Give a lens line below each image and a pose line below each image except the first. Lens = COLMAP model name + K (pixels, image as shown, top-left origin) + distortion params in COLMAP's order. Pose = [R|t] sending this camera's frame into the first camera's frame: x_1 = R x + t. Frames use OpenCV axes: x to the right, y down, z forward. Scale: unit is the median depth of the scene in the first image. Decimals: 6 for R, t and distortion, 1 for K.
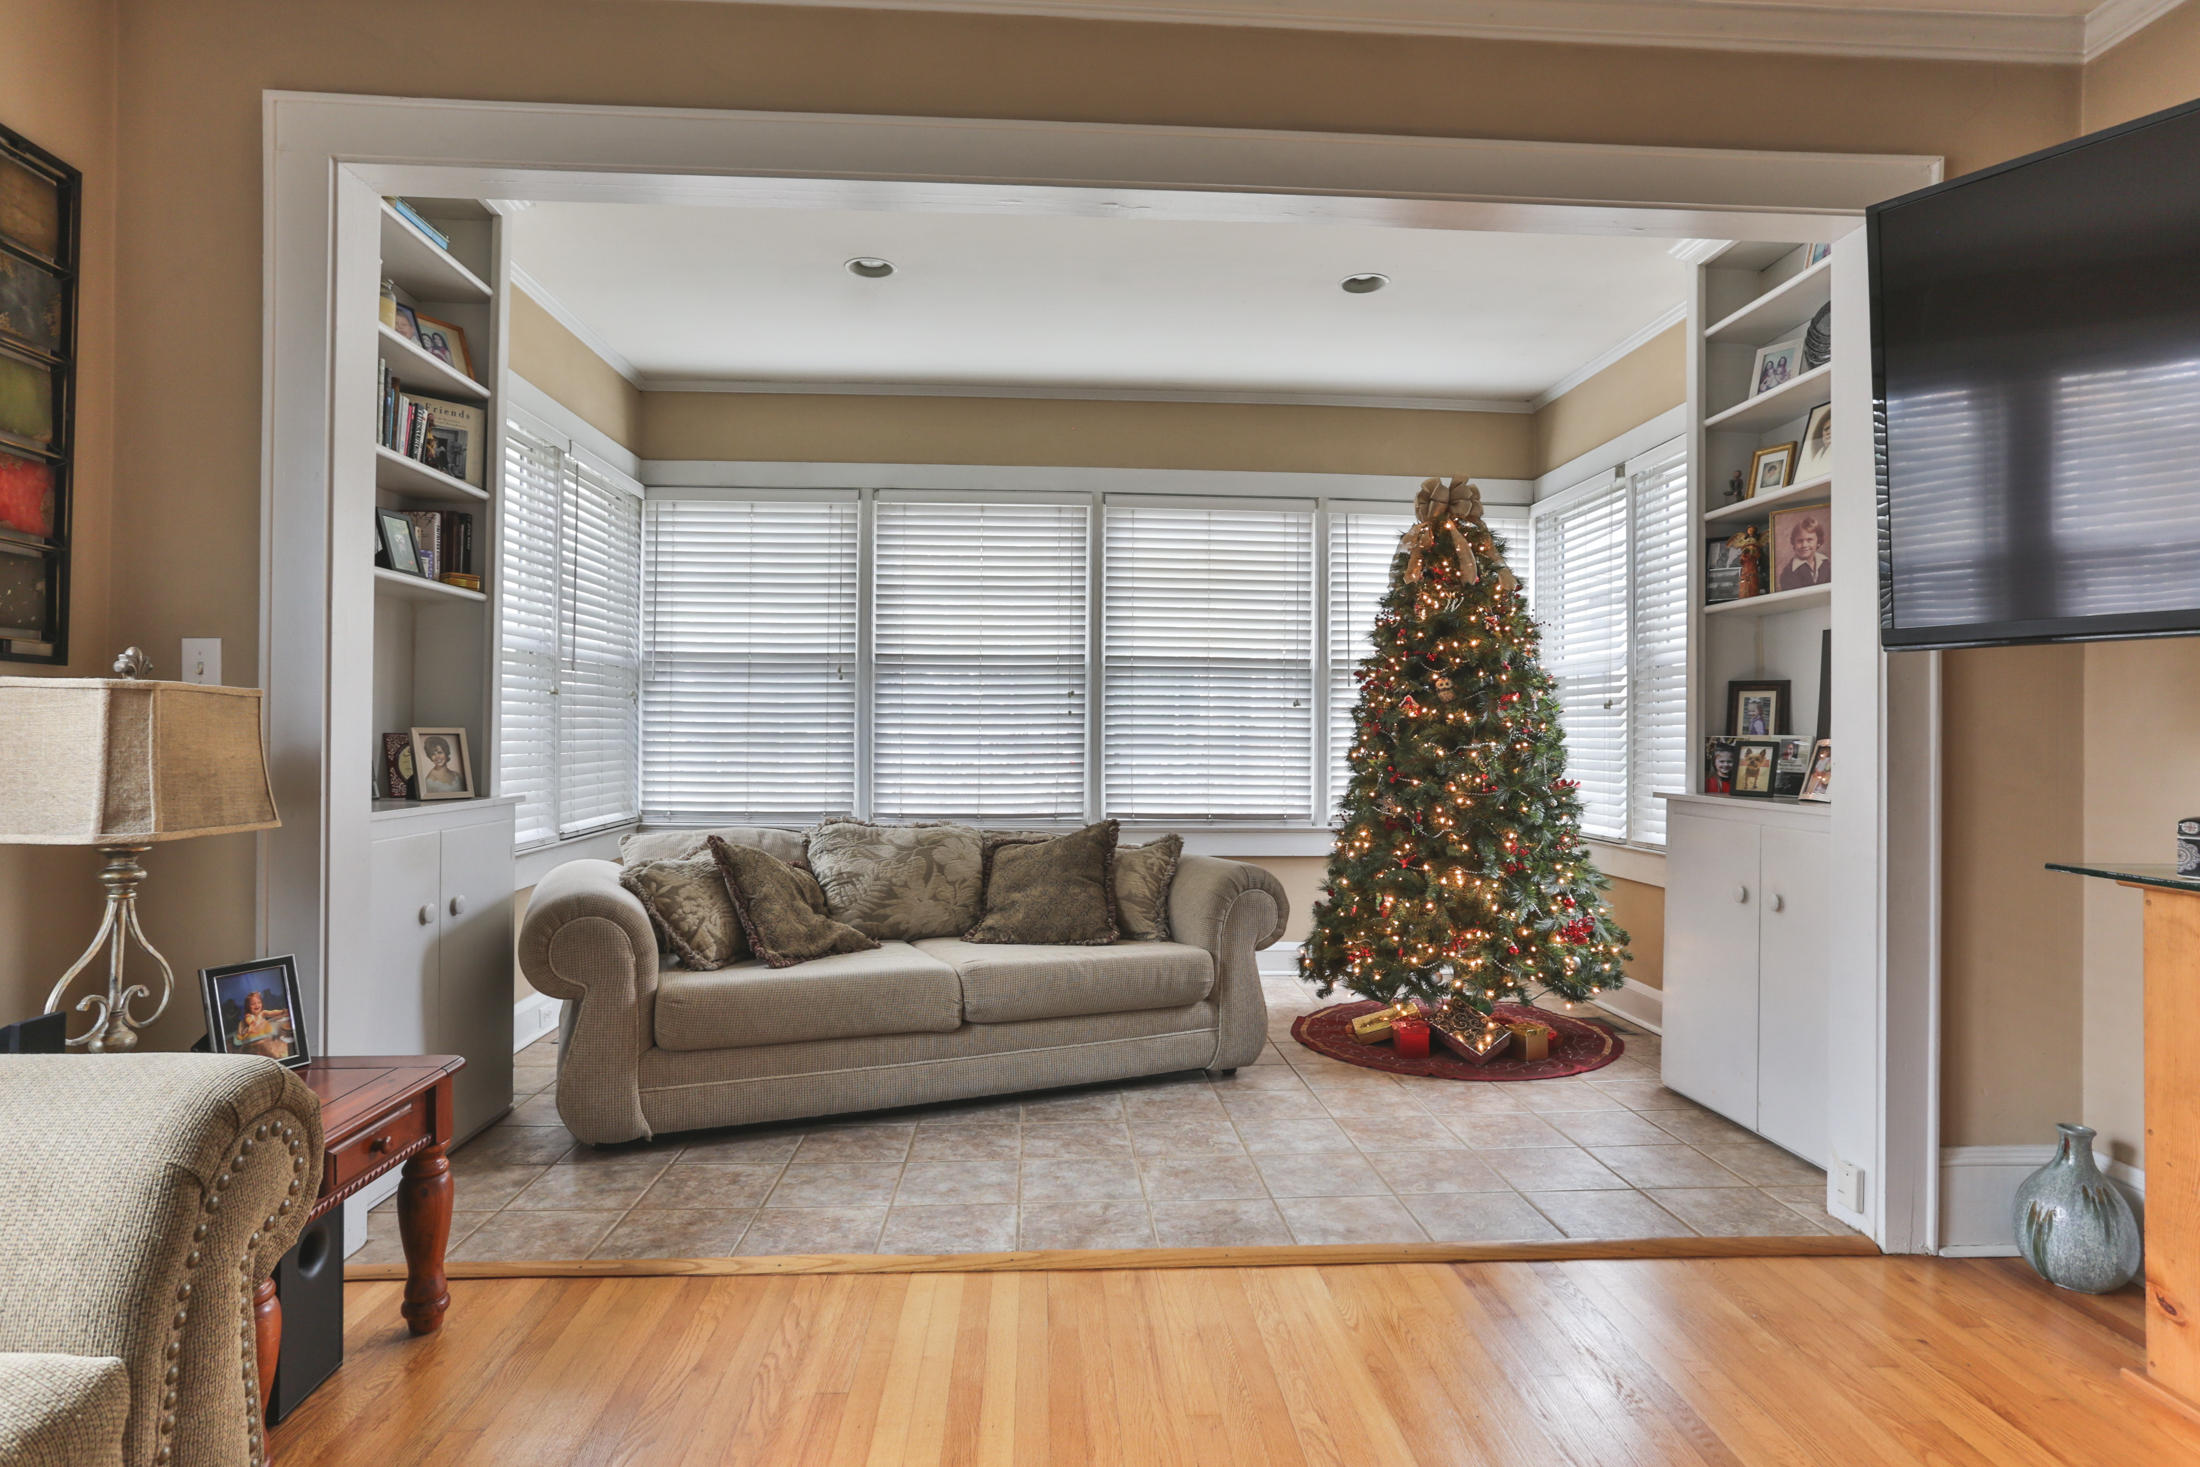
lens RADIAL K [[1147.8, 0, 1104.5], [0, 1147.8, 733.0], [0, 0, 1]] dist [-0.002216, -0.000266]
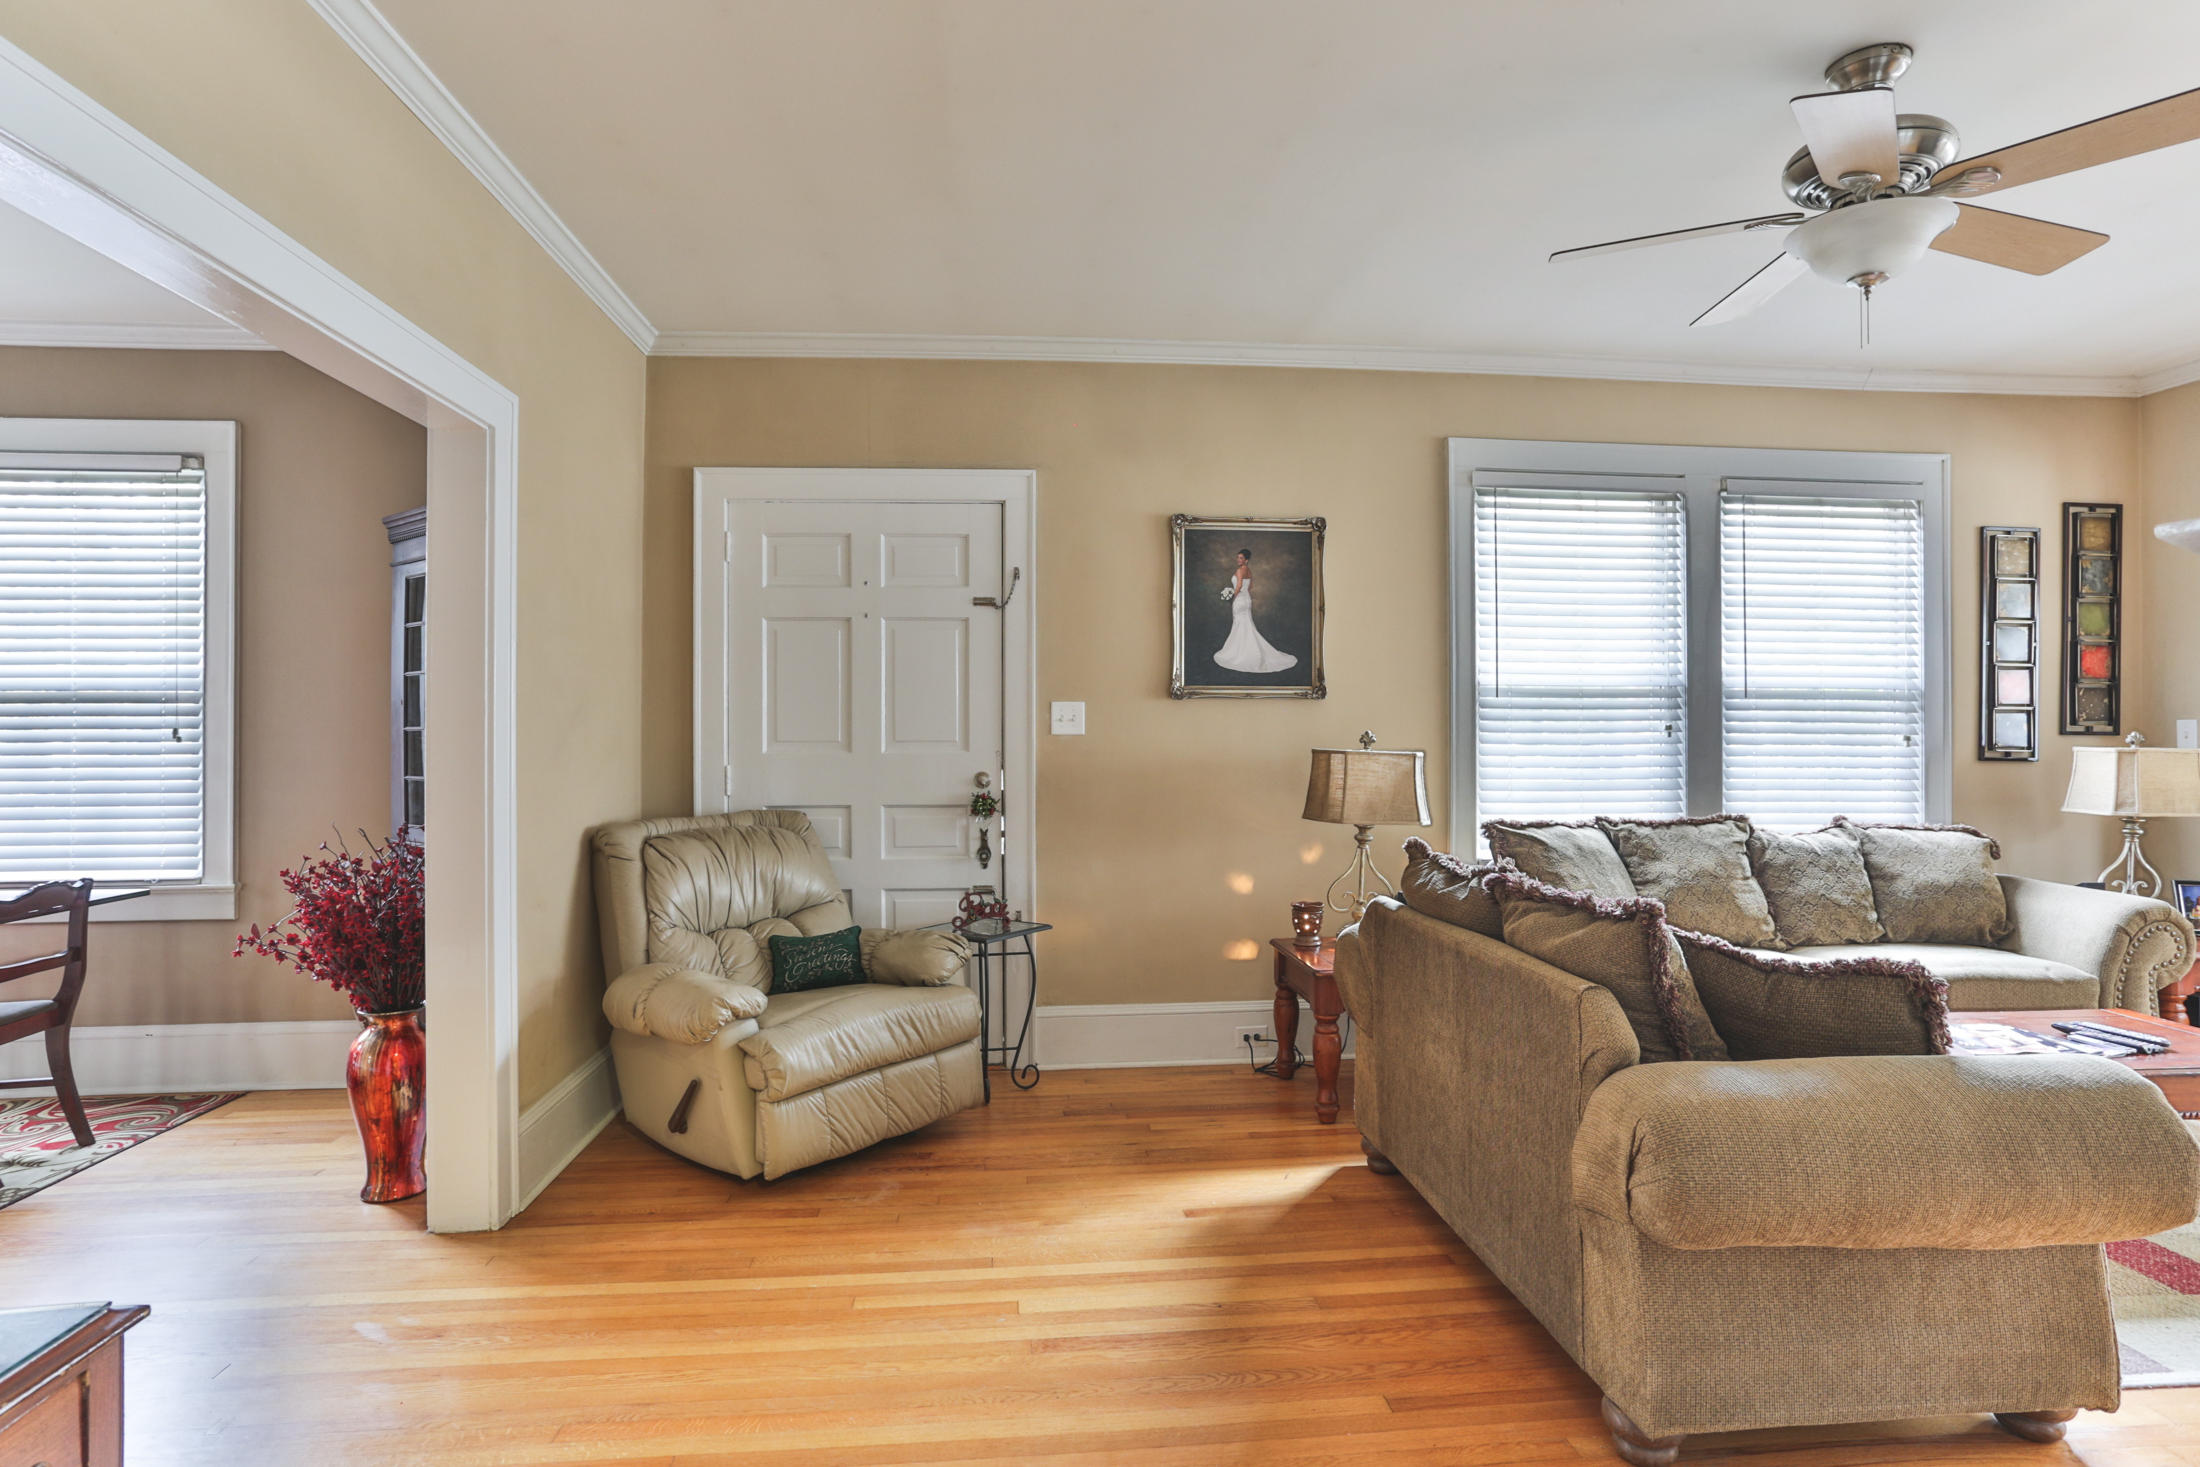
lens RADIAL K [[1147.8, 0, 1105.7], [0, 1147.8, 736.4], [0, 0, 1]] dist [-0.002216, -0.000266]
pose [[0.028394, -0.011033, -0.999536, 1.402845], [0.009596, 0.999896, -0.010764, -0.062142], [0.999551, -0.009285, 0.028497, -1.138713]]
